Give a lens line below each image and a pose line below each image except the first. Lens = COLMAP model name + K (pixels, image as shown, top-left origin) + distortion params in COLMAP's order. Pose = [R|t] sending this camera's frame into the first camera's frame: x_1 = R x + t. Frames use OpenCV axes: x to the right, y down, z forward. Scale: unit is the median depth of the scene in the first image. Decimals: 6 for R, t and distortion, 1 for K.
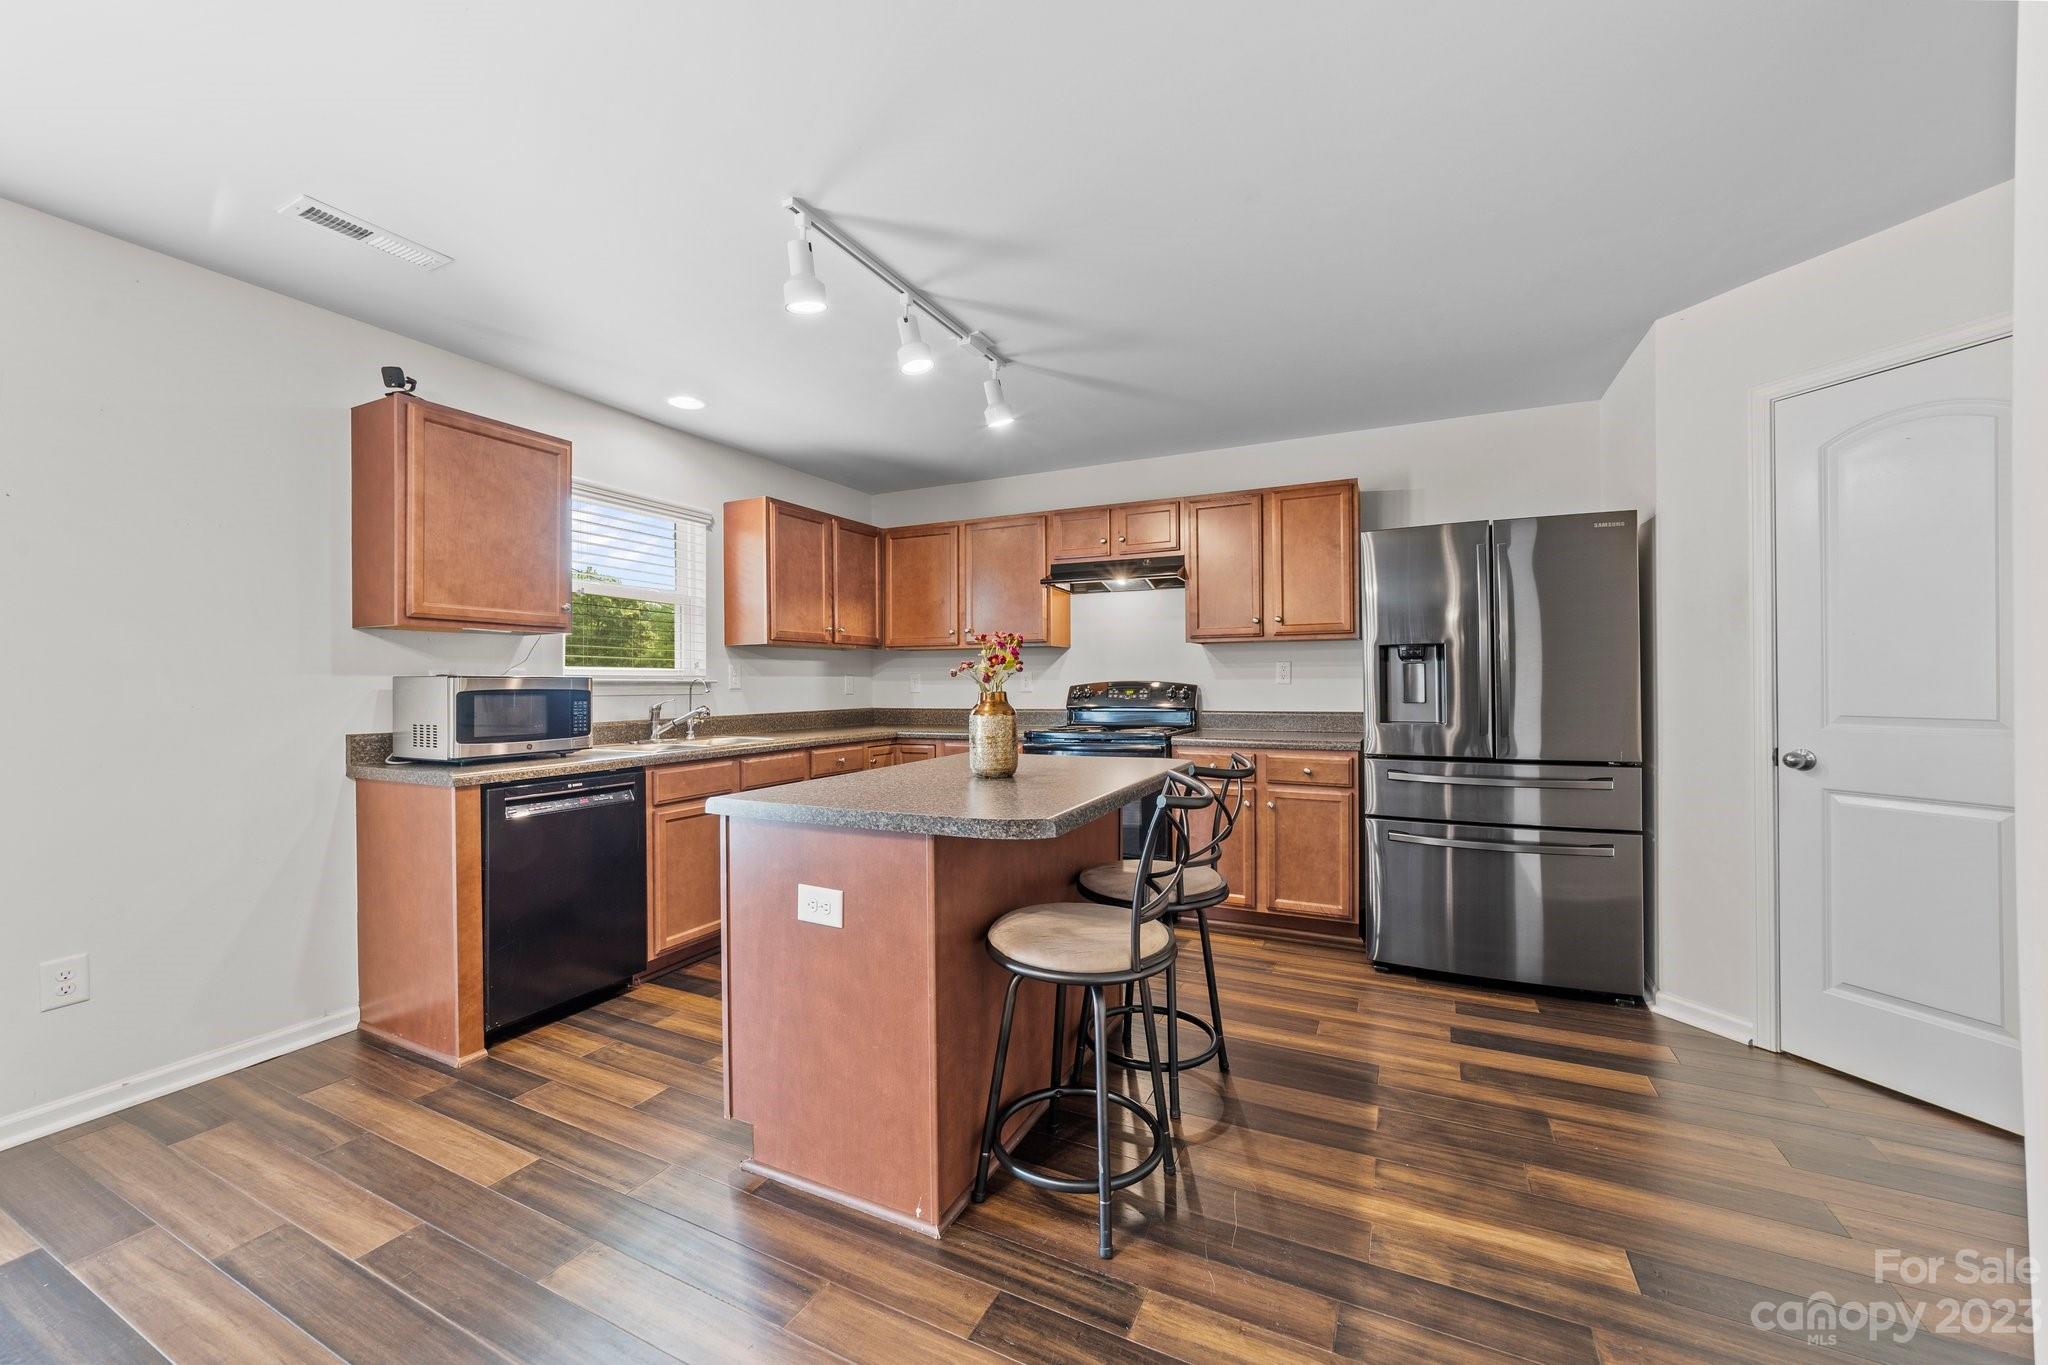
lens RADIAL K [[793.2, 0, 1020.0], [0, 793.2, 679.7], [0, 0, 1]] dist [0.000723, 0.003502]
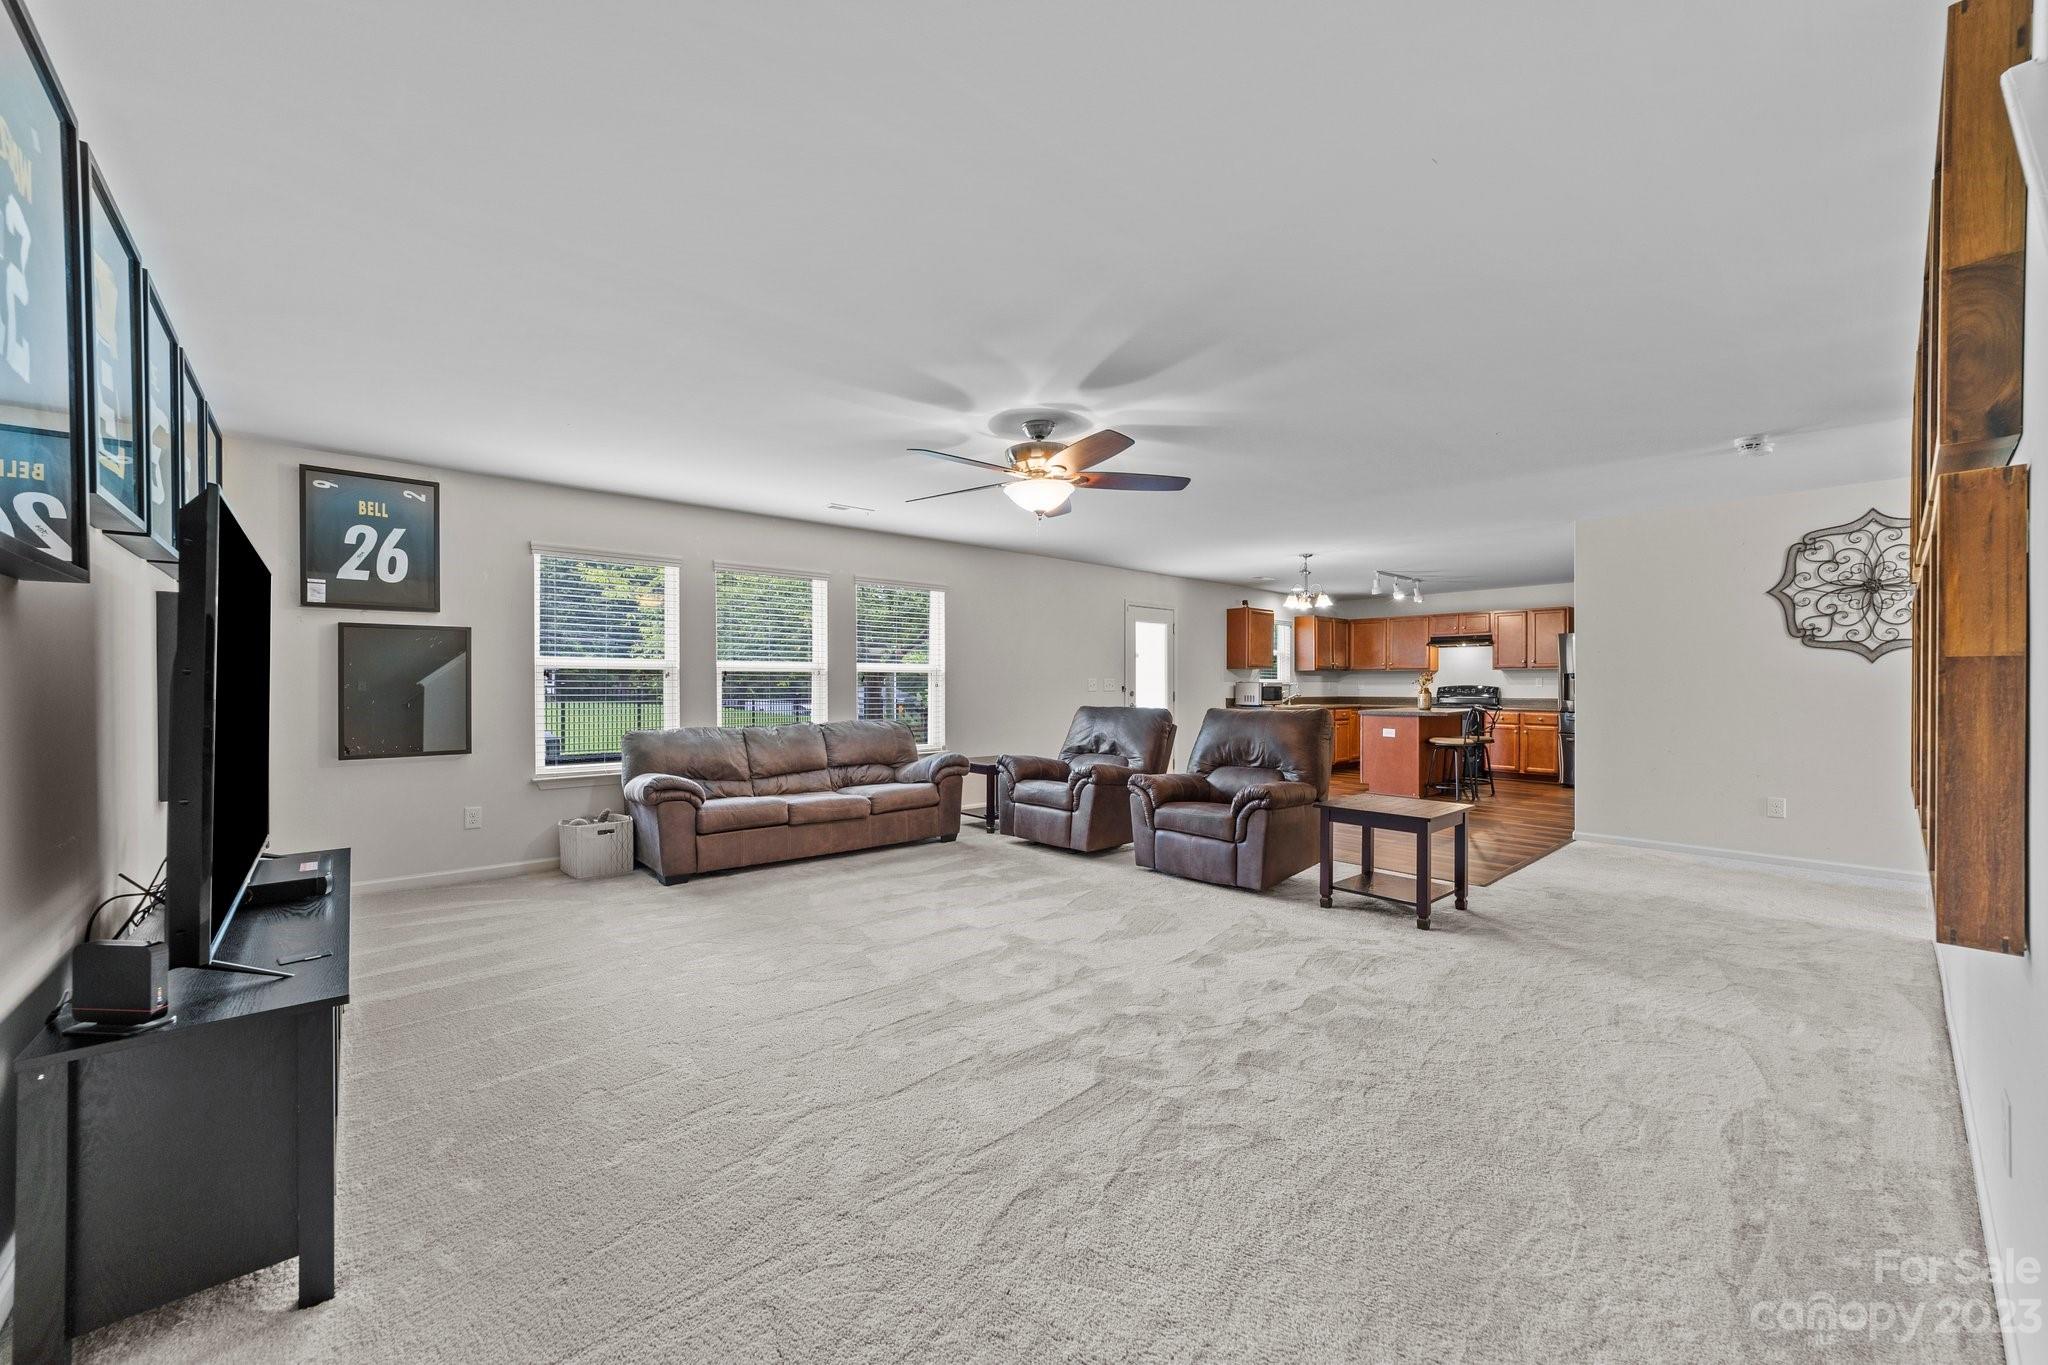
lens RADIAL K [[793.2, 0, 1040.3], [0, 793.2, 682.6], [0, 0, 1]] dist [0.000723, 0.003502]
pose [[0.934156, 0.006706, -0.356802, -0.217683], [-0.006143, 0.999977, 0.002711, -0.004778], [0.356812, -0.000341, 0.934176, -1.763725]]
